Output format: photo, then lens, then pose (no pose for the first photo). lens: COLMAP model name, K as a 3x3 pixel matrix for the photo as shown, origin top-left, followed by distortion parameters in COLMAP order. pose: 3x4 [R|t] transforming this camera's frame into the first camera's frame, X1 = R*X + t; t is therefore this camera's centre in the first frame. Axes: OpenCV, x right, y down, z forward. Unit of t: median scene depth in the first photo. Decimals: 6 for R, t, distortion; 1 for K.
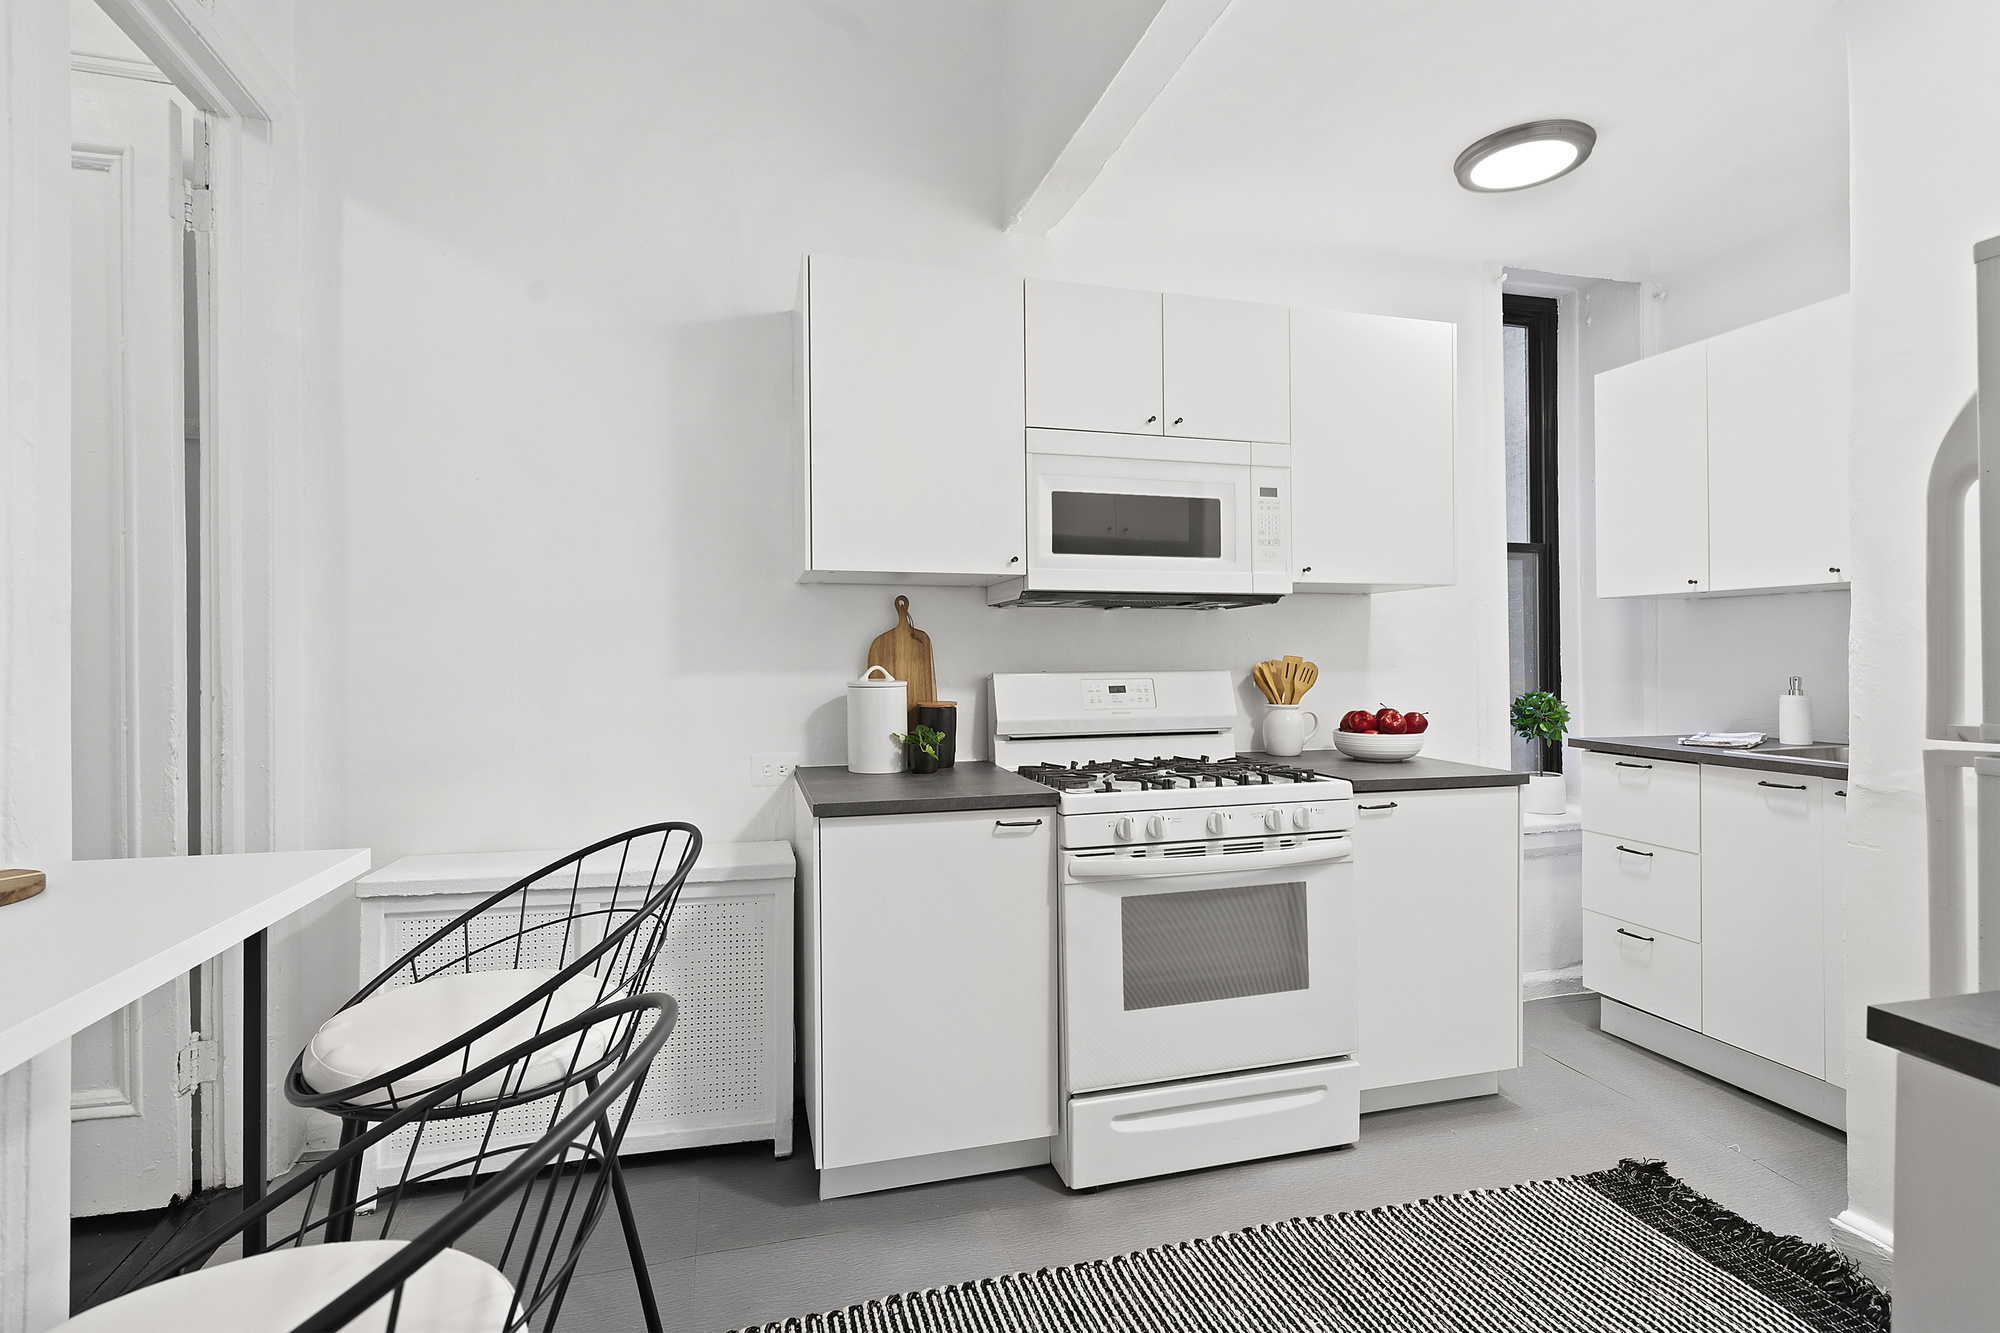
lens RADIAL K [[919.4, 0, 1000.6], [0, 919.4, 651.2], [0, 0, 1]] dist [0.000712, 0.000665]
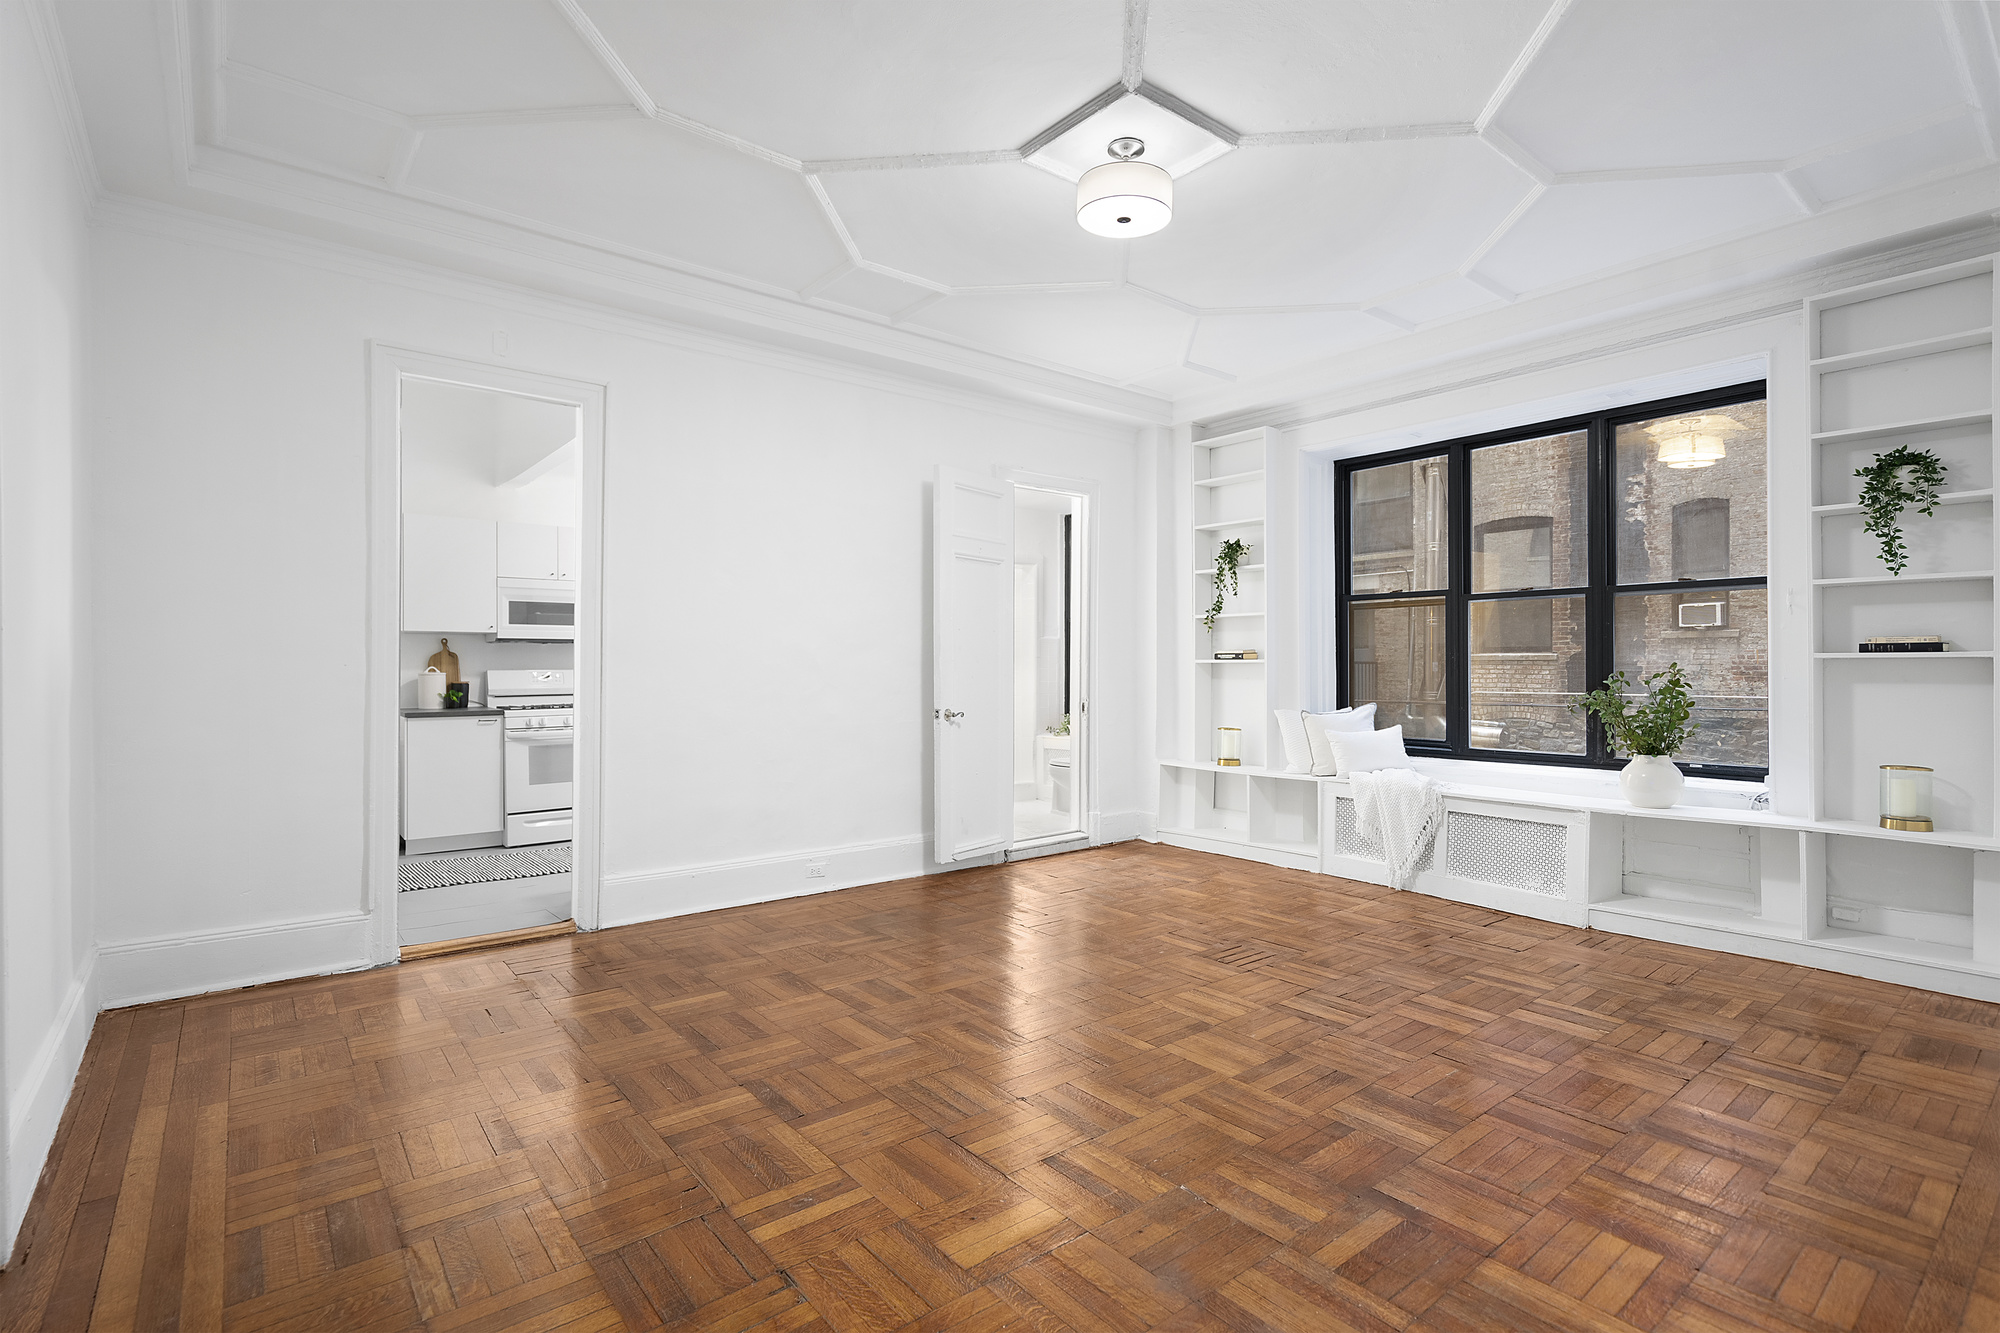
lens RADIAL K [[919.4, 0, 996.4], [0, 919.4, 669.3], [0, 0, 1]] dist [0.000712, 0.000665]
pose [[0.922804, 0.002115, 0.385265, 0.325828], [-0.002564, 0.999997, 0.000651, 0.017674], [-0.385262, -0.001589, 0.922806, -1.947917]]
